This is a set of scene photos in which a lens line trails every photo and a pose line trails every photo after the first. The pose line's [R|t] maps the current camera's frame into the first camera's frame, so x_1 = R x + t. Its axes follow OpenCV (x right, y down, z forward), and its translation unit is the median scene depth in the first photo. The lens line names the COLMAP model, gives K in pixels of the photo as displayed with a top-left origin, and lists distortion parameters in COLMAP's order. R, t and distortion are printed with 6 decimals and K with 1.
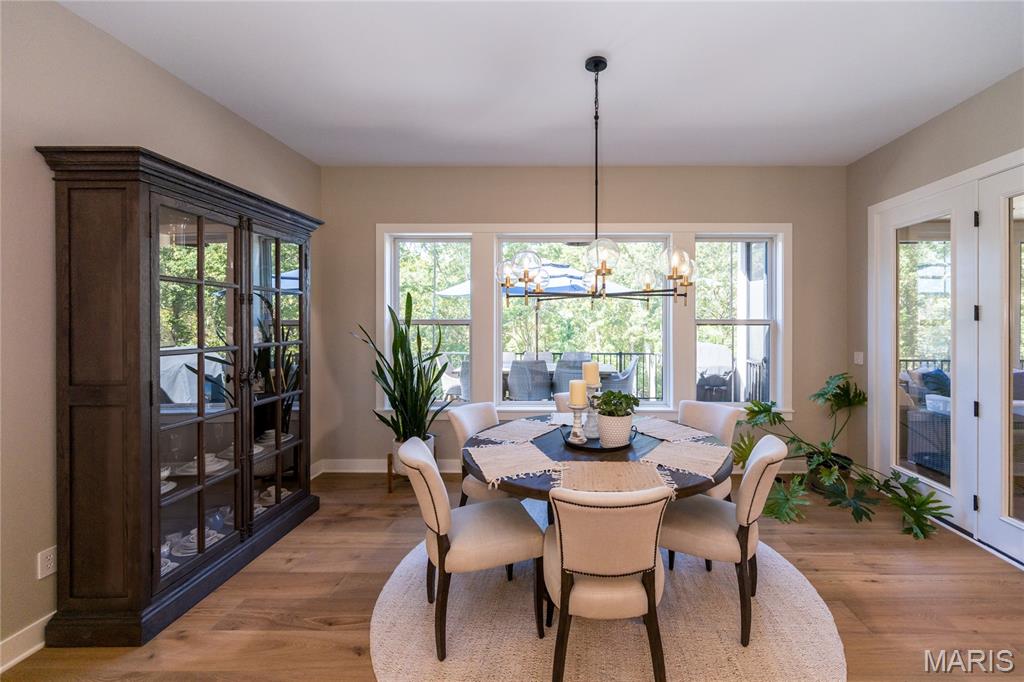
lens RADIAL K [[427.0, 0, 555.8], [0, 427.0, 321.1], [0, 0, 1]] dist [0.001816, 0.000320]
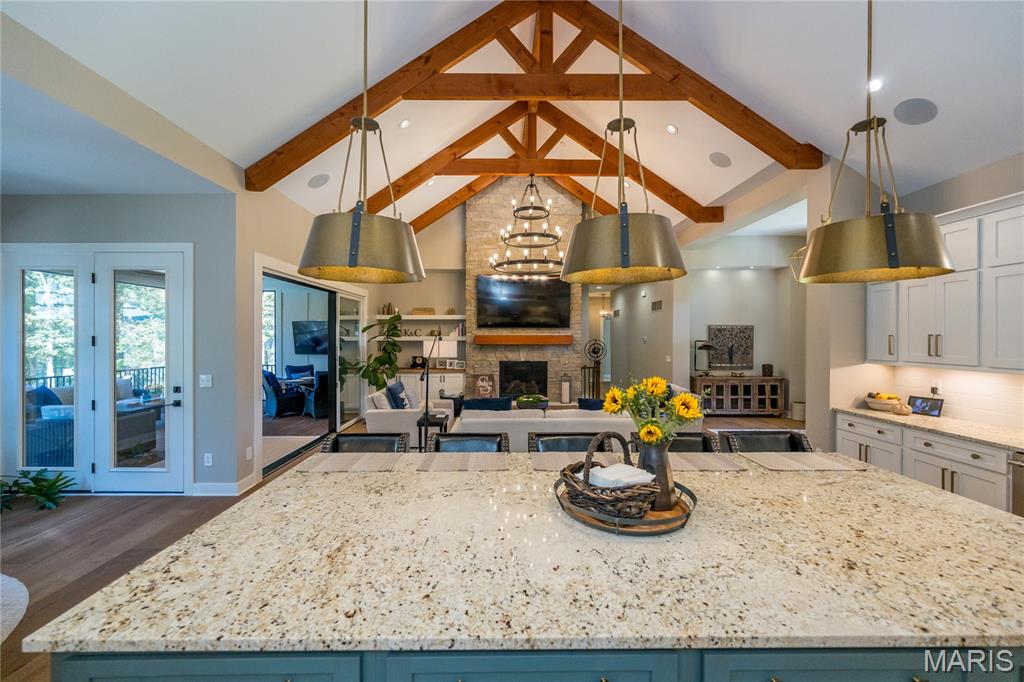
lens RADIAL K [[414.9, 0, 514.6], [0, 414.9, 337.6], [0, 0, 1]] dist [-0.000627, 0.000012]
pose [[-0.039429, -0.003198, 0.999217, -0.494218], [0.000796, 0.999994, 0.003231, -0.032680], [-0.999222, 0.000923, -0.039426, -0.391084]]
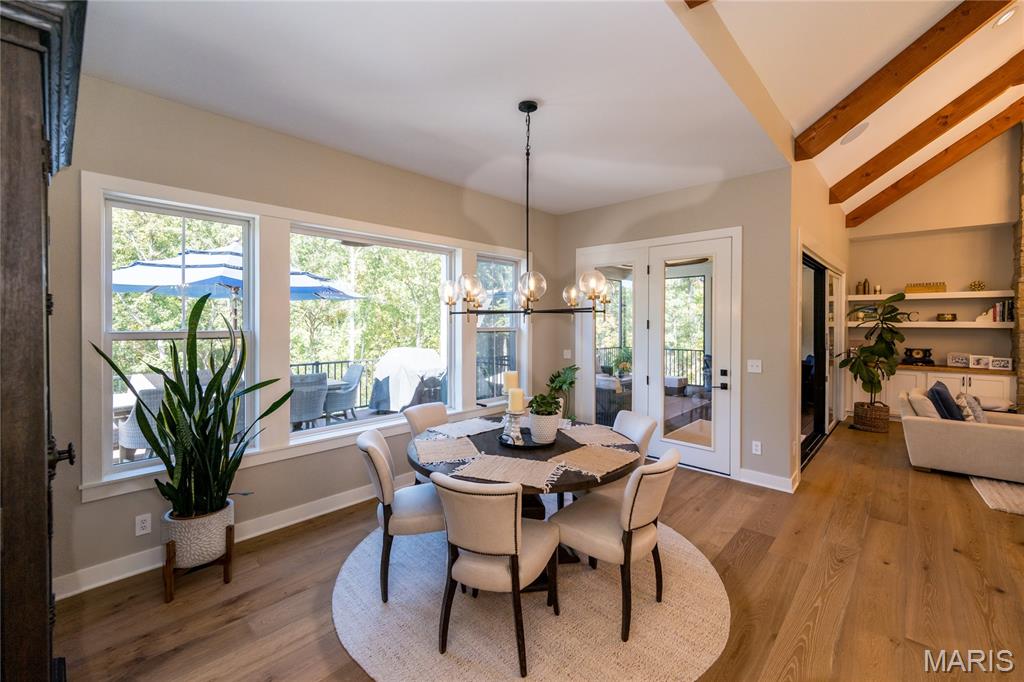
lens RADIAL K [[436.2, 0, 533.3], [0, 436.2, 325.2], [0, 0, 1]] dist [-0.000161, -0.000058]
pose [[0.660135, -0.004159, 0.751135, -0.605314], [-0.001938, 0.999972, 0.007239, -0.026750], [-0.751144, -0.006234, 0.660109, 0.180589]]
